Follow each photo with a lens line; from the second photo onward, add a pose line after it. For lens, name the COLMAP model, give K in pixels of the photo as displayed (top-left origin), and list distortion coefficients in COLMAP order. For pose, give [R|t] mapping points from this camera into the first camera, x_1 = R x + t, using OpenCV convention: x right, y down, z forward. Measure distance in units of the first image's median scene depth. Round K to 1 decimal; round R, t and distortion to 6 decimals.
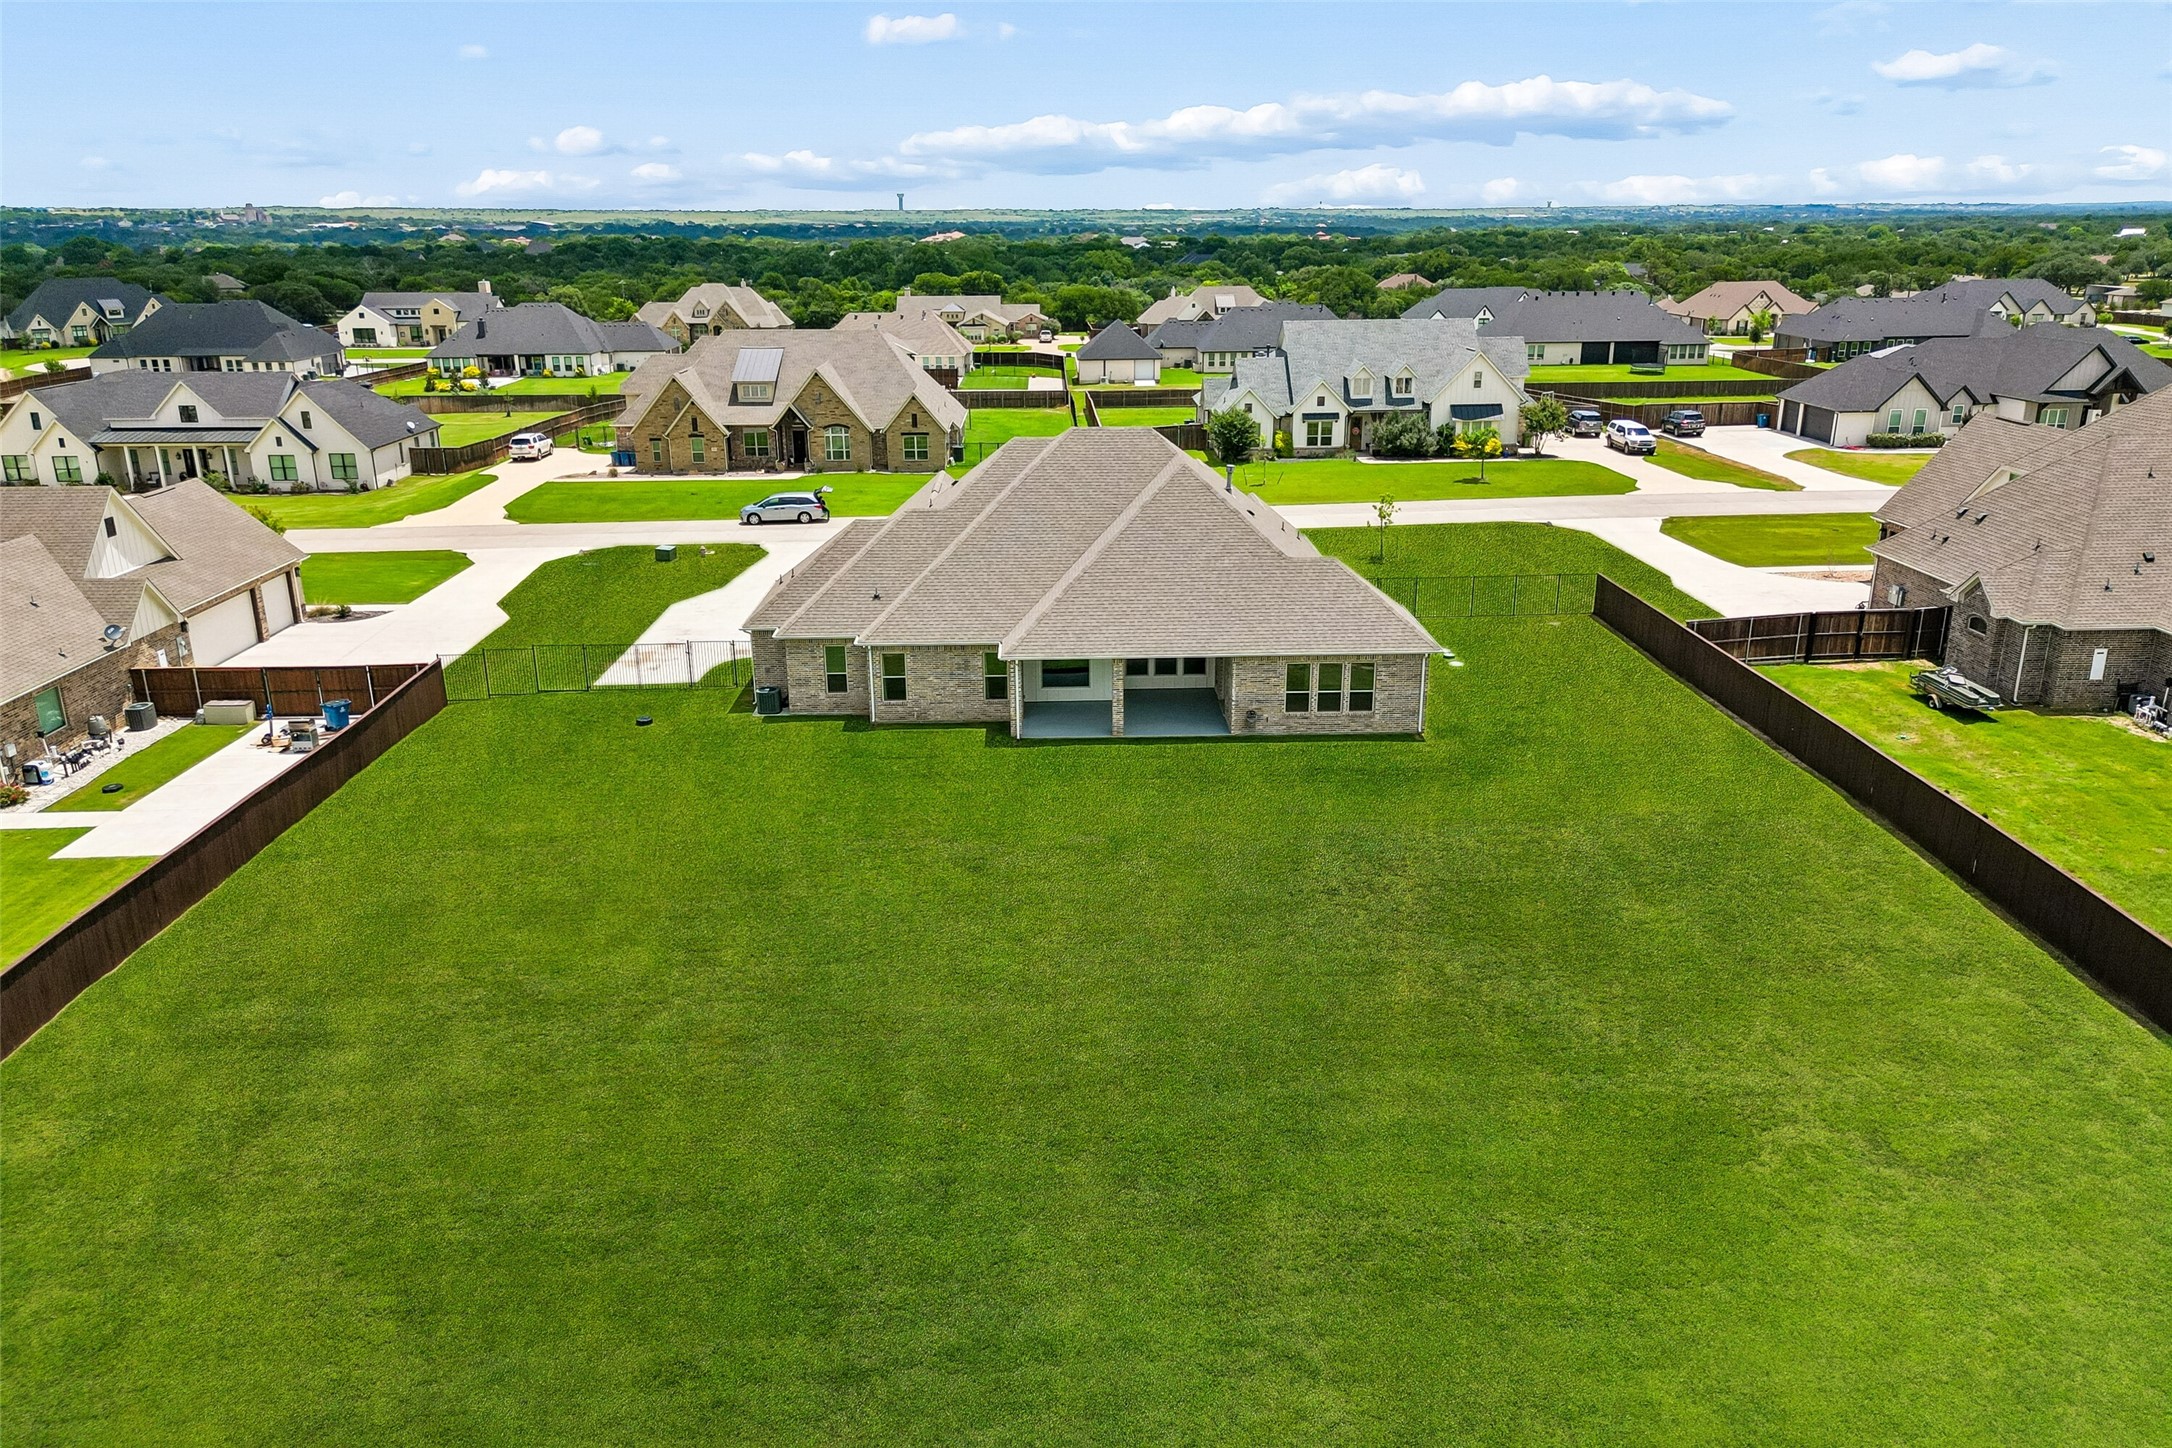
lens RADIAL K [[1544.1, 0, 1086.9], [0, 1544.1, 721.2], [0, 0, 1]] dist [0.052570, -0.029252]
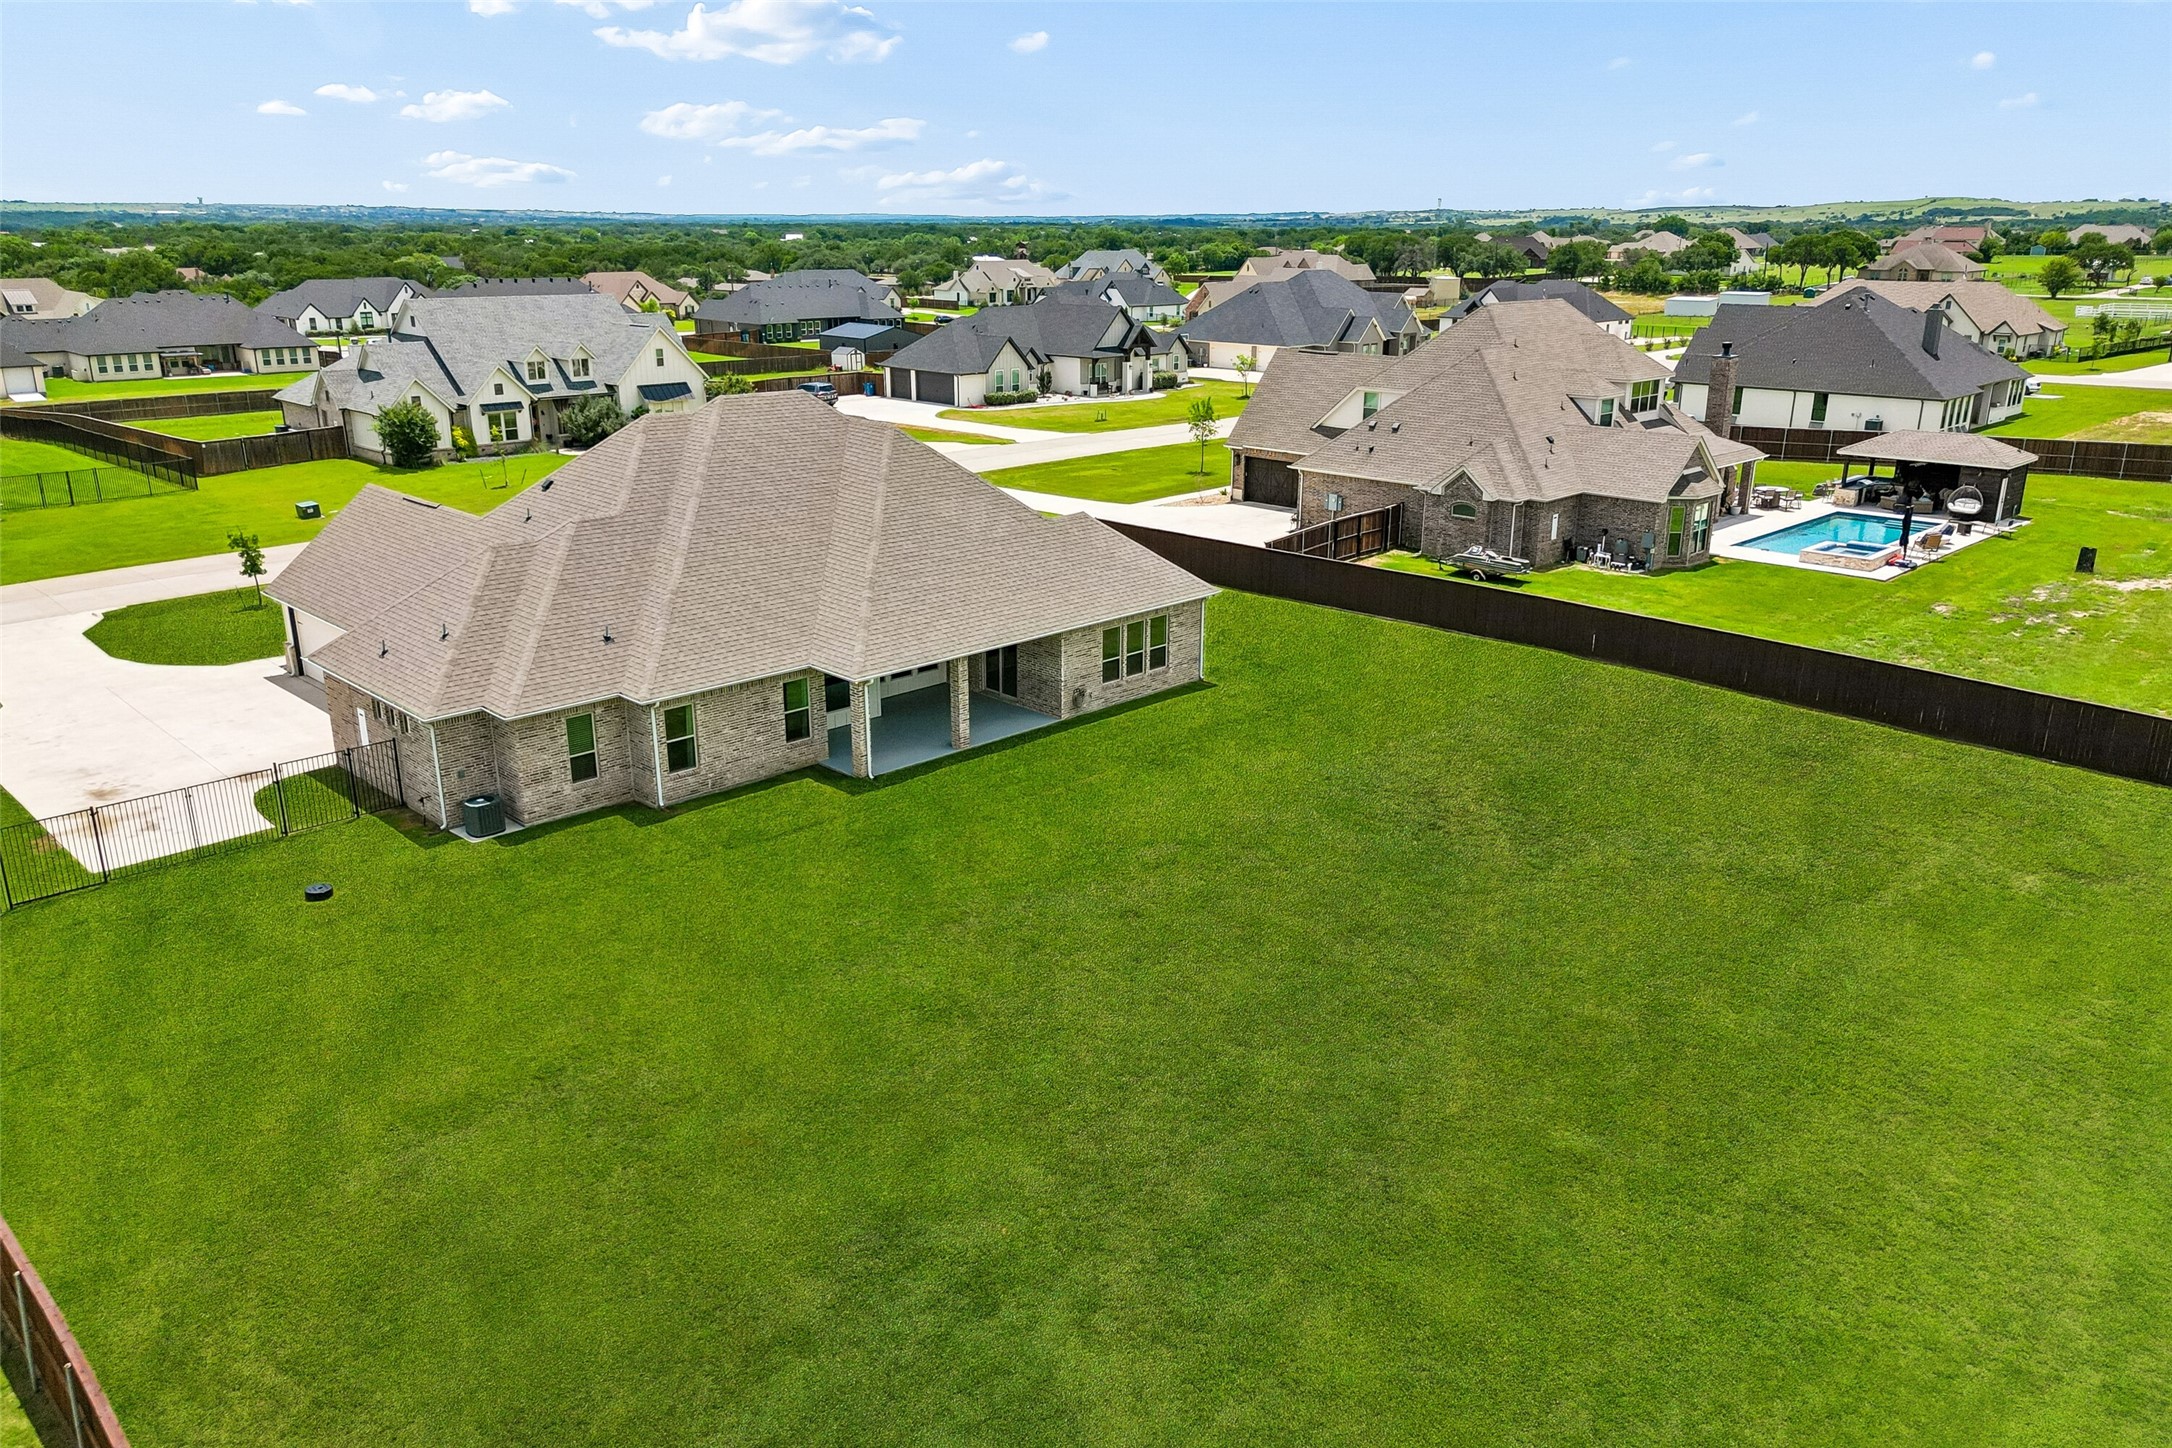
lens RADIAL K [[1544.1, 0, 1092.4], [0, 1544.1, 720.2], [0, 0, 1]] dist [0.052570, -0.029252]
pose [[0.726628, -0.201428, 0.656840, -0.423757], [0.202700, 0.976351, 0.075173, -0.048238], [-0.656448, 0.078519, 0.750274, 0.285967]]
